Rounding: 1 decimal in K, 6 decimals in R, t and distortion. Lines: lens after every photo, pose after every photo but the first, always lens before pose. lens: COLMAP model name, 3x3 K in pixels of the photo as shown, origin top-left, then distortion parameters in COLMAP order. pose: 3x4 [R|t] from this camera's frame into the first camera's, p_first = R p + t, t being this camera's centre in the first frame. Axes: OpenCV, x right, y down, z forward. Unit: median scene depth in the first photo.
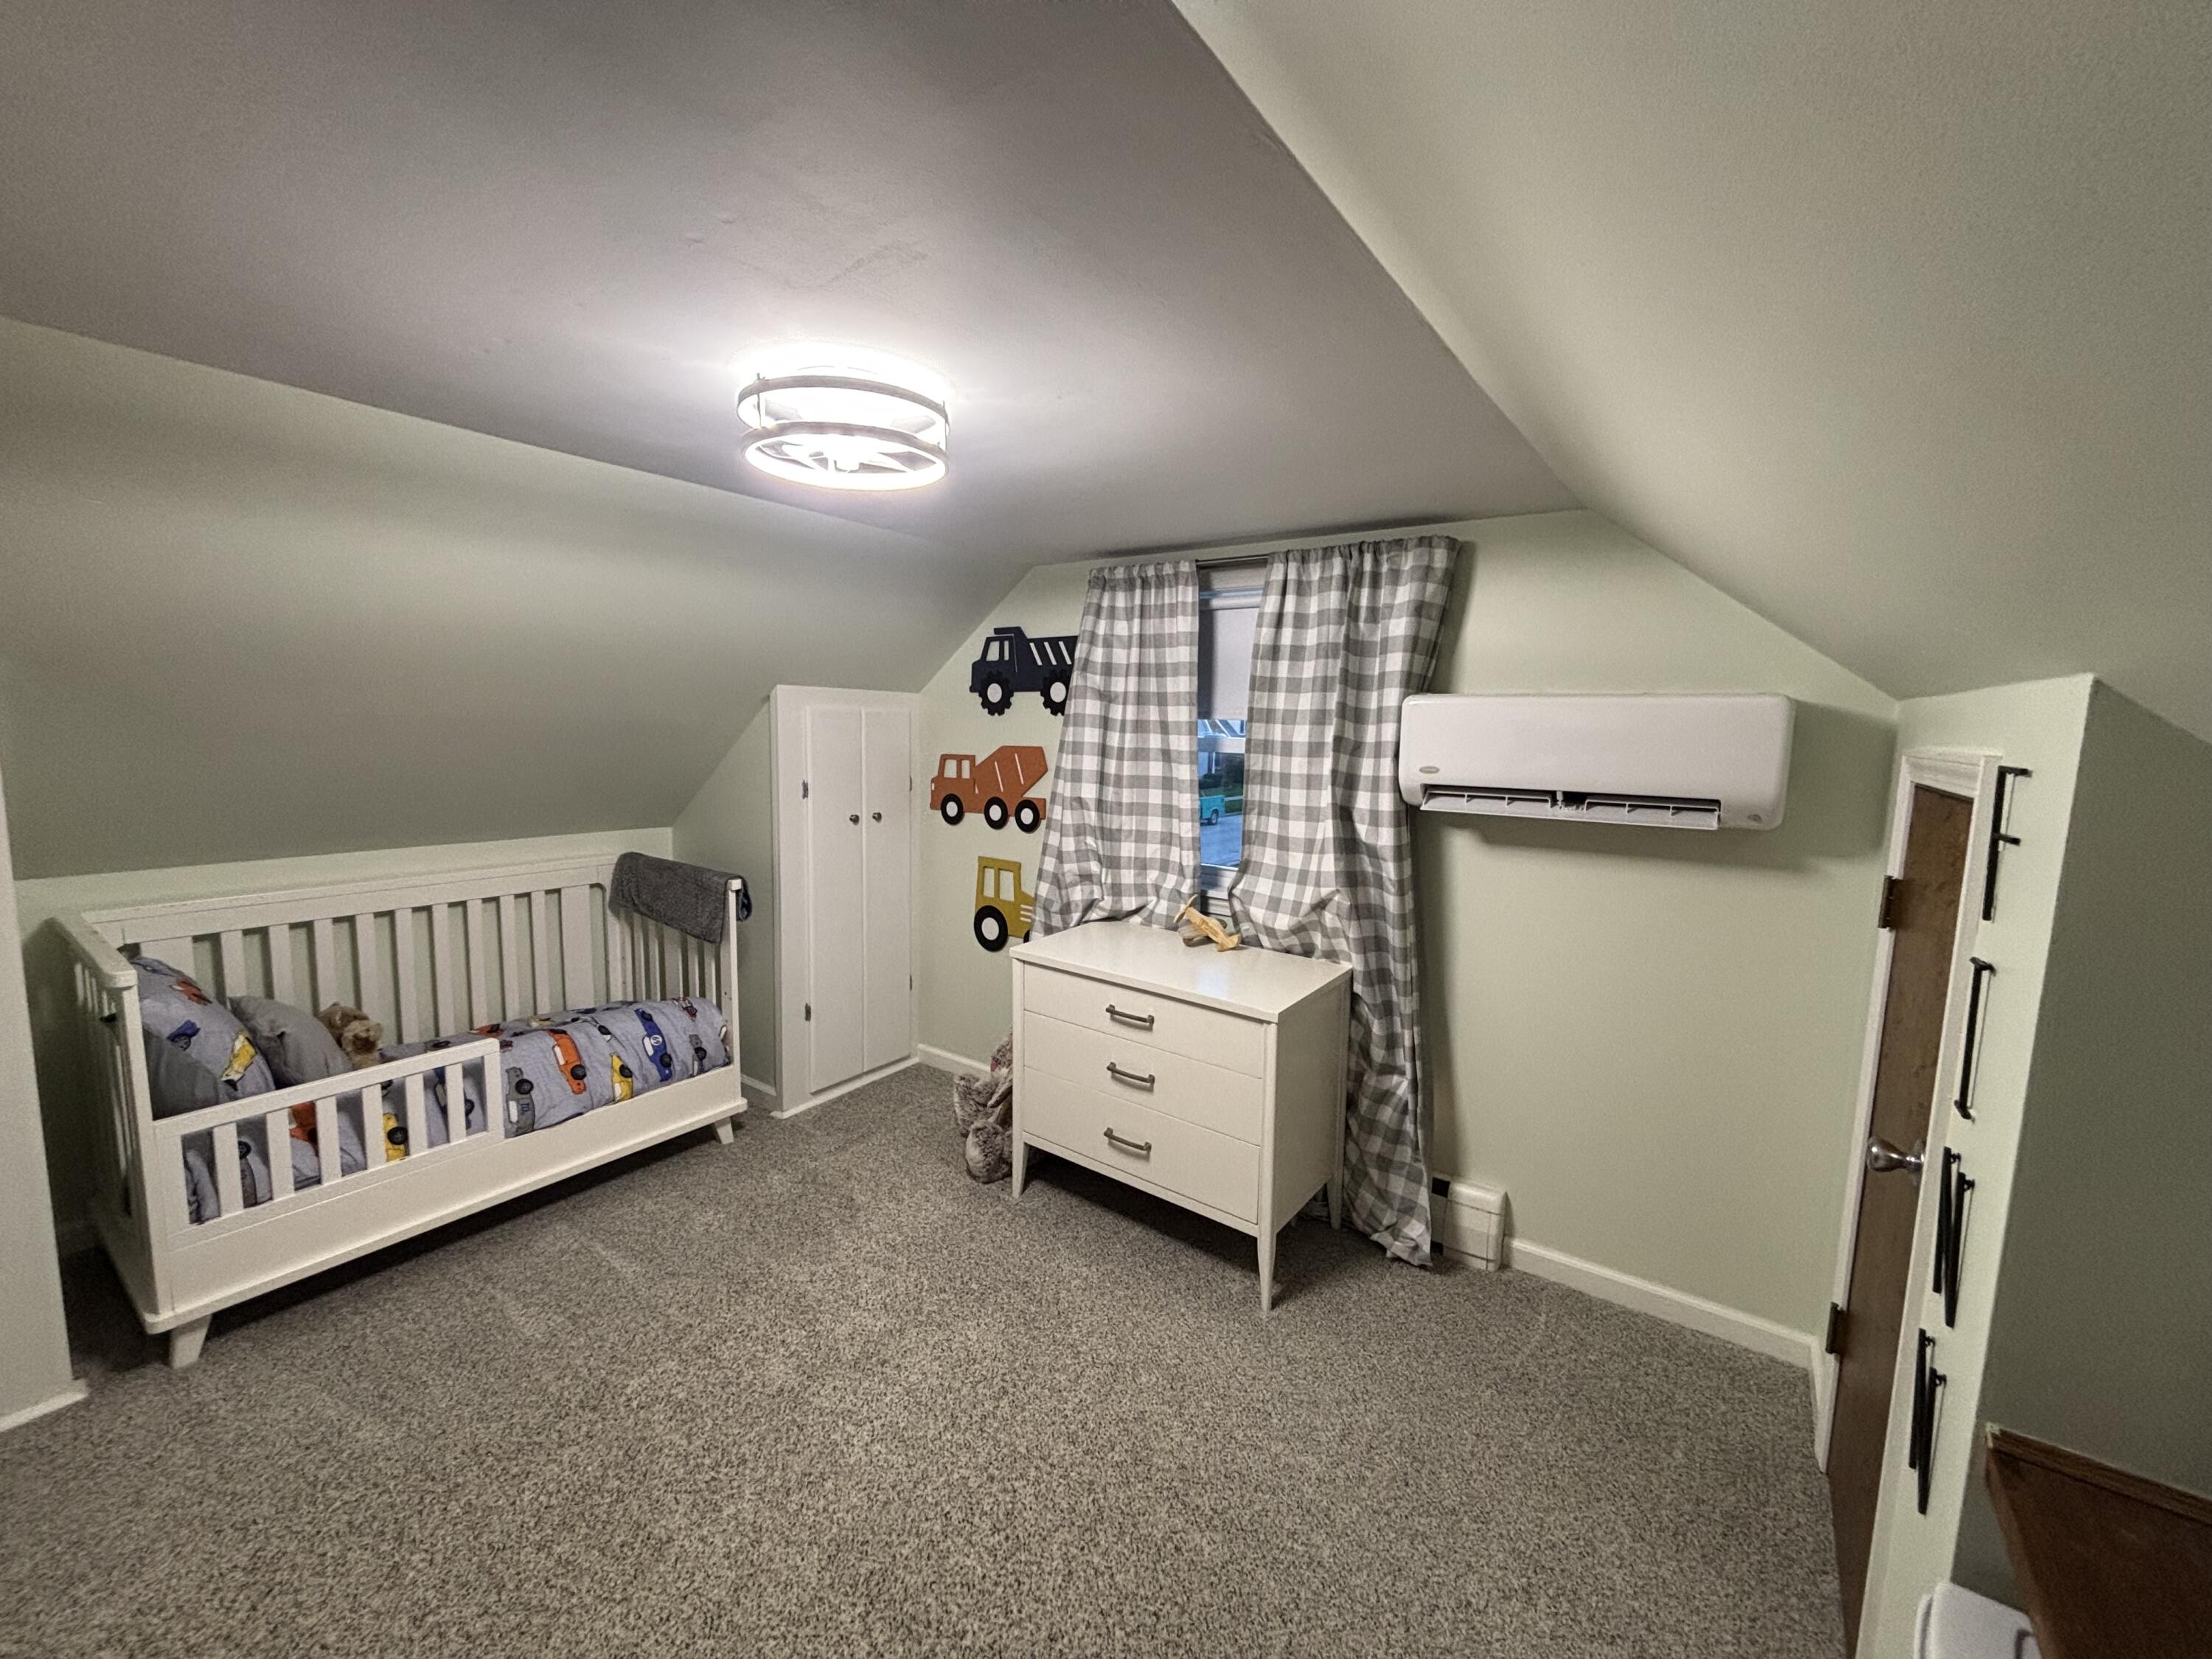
lens RADIAL K [[891.5, 0, 1102.7], [0, 891.5, 813.9], [0, 0, 1]] dist [0.001072, -0.000442]
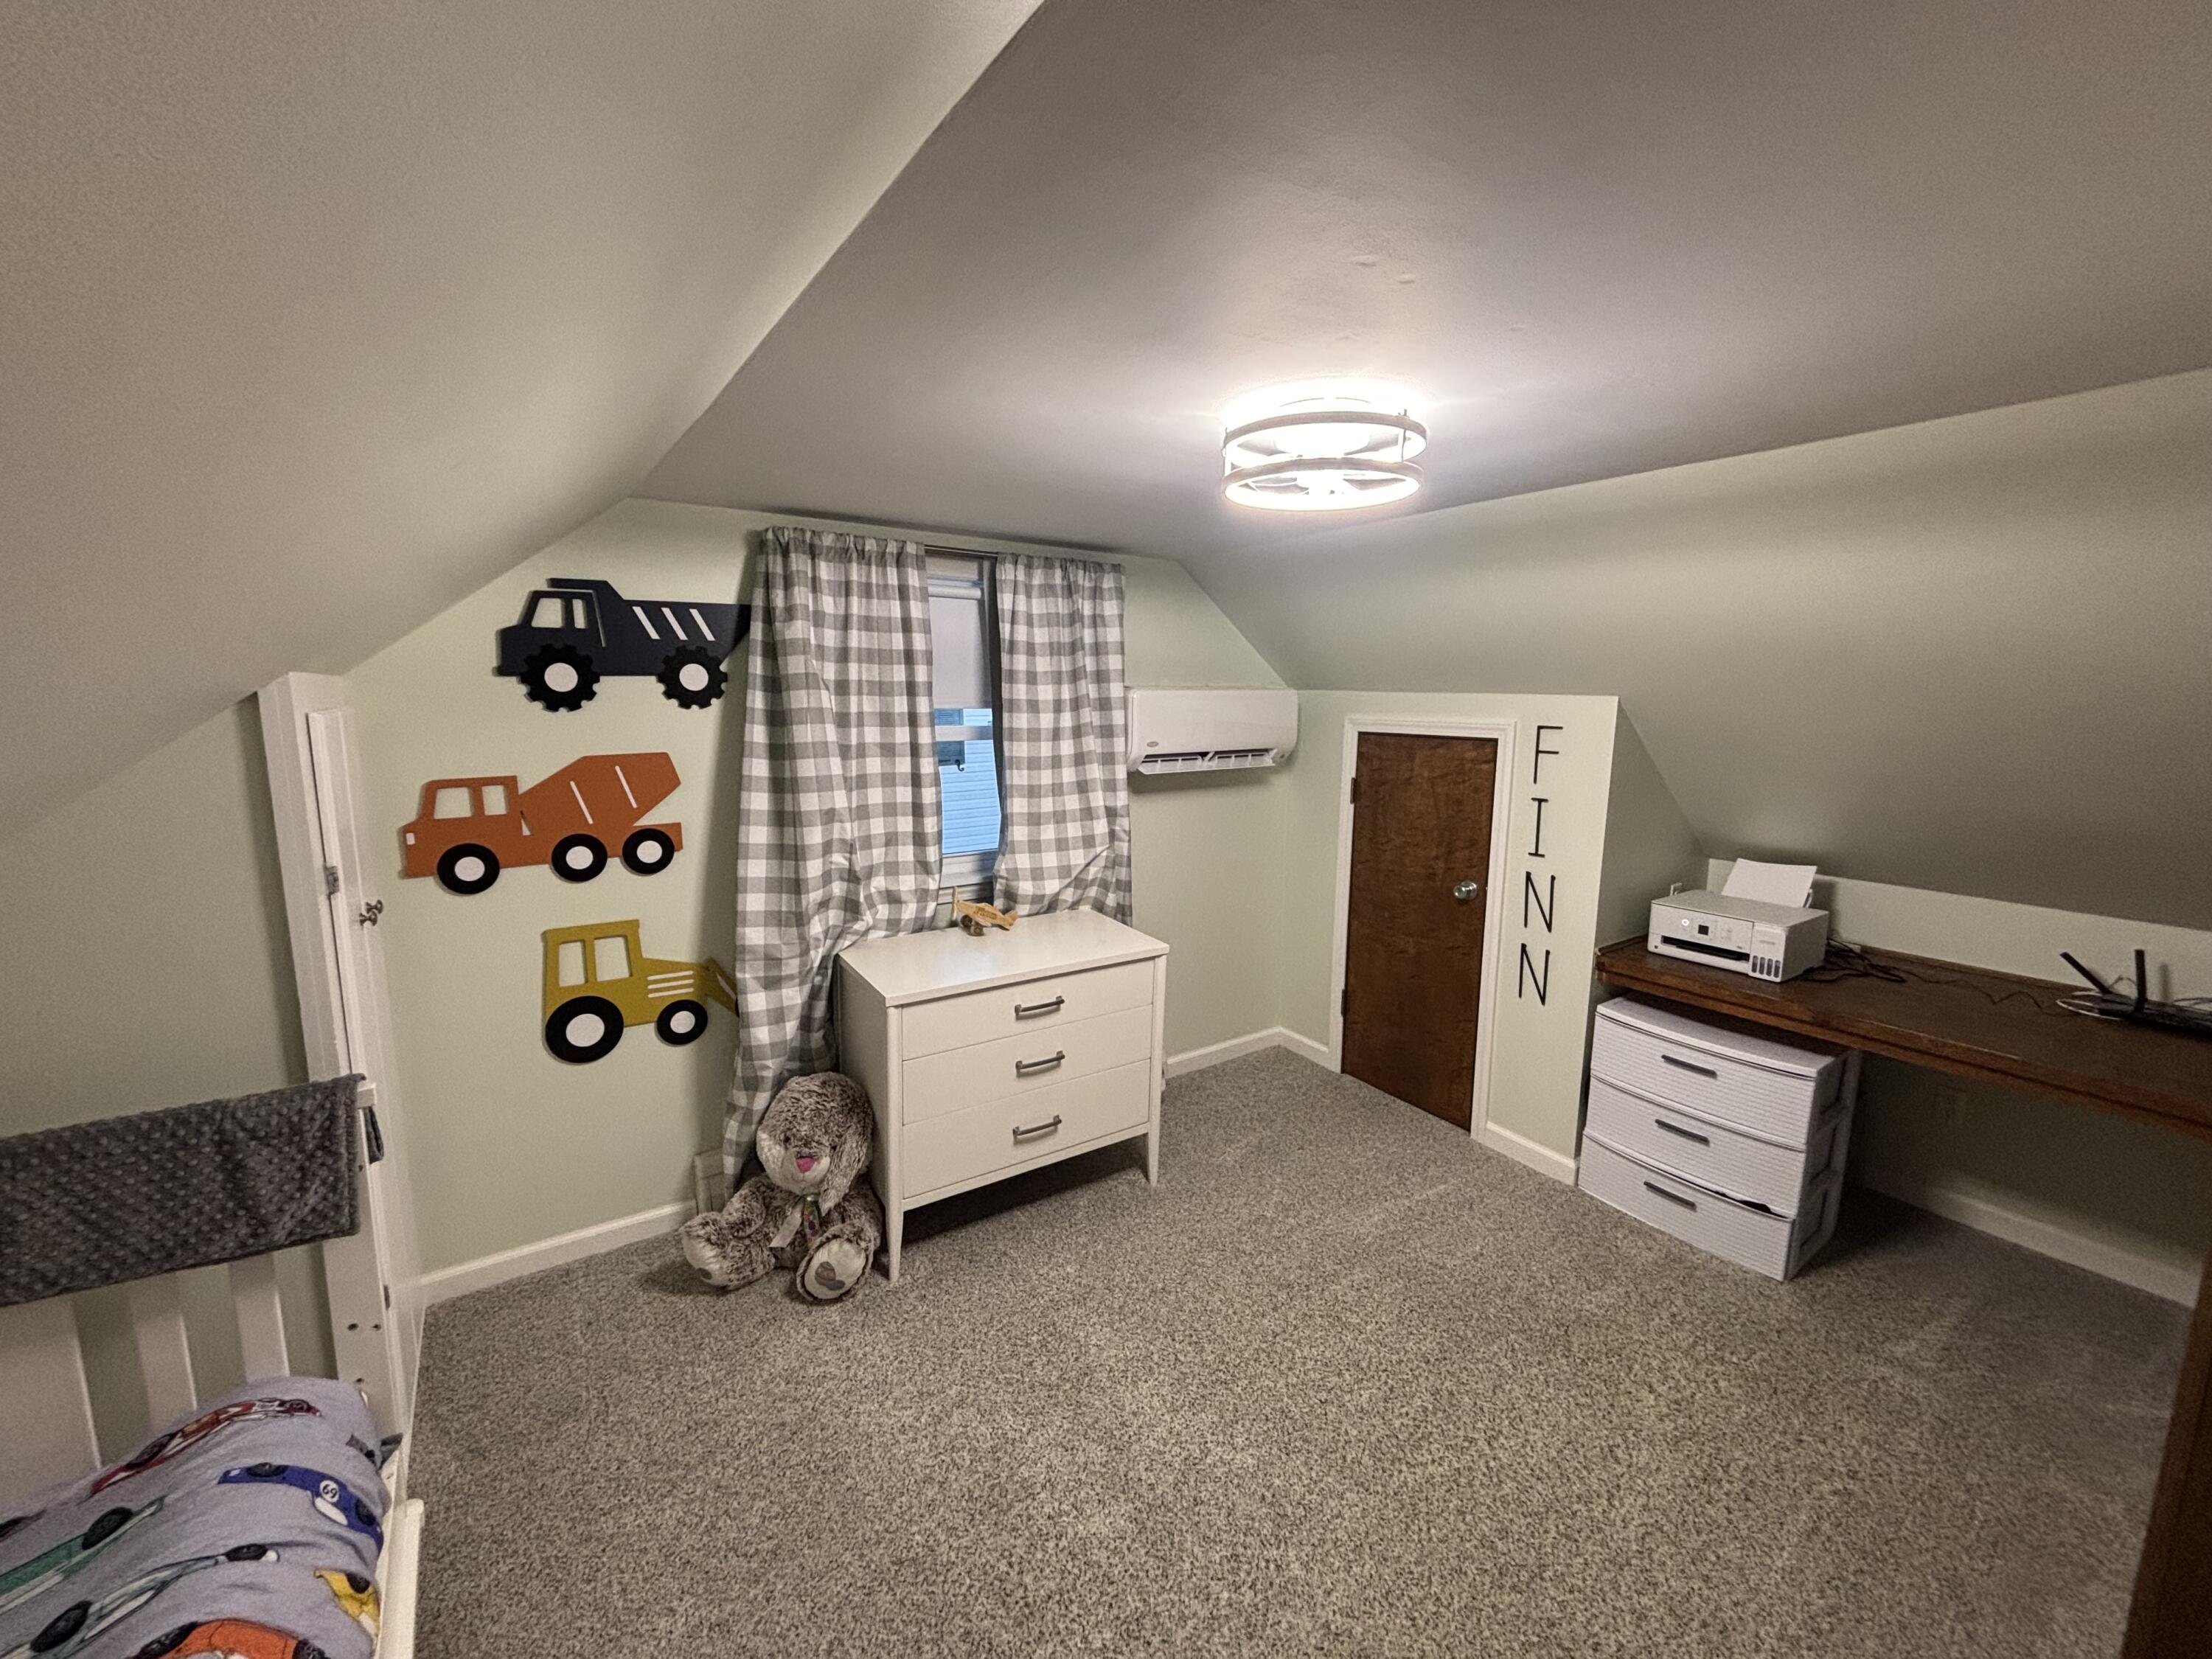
lens RADIAL K [[891.5, 0, 1110.9], [0, 891.5, 825.3], [0, 0, 1]] dist [0.001072, -0.000442]
pose [[0.334538, -0.154186, 0.929683, -0.627094], [0.104647, 0.986501, 0.125953, -0.070337], [-0.936554, 0.055153, 0.346157, 0.409140]]
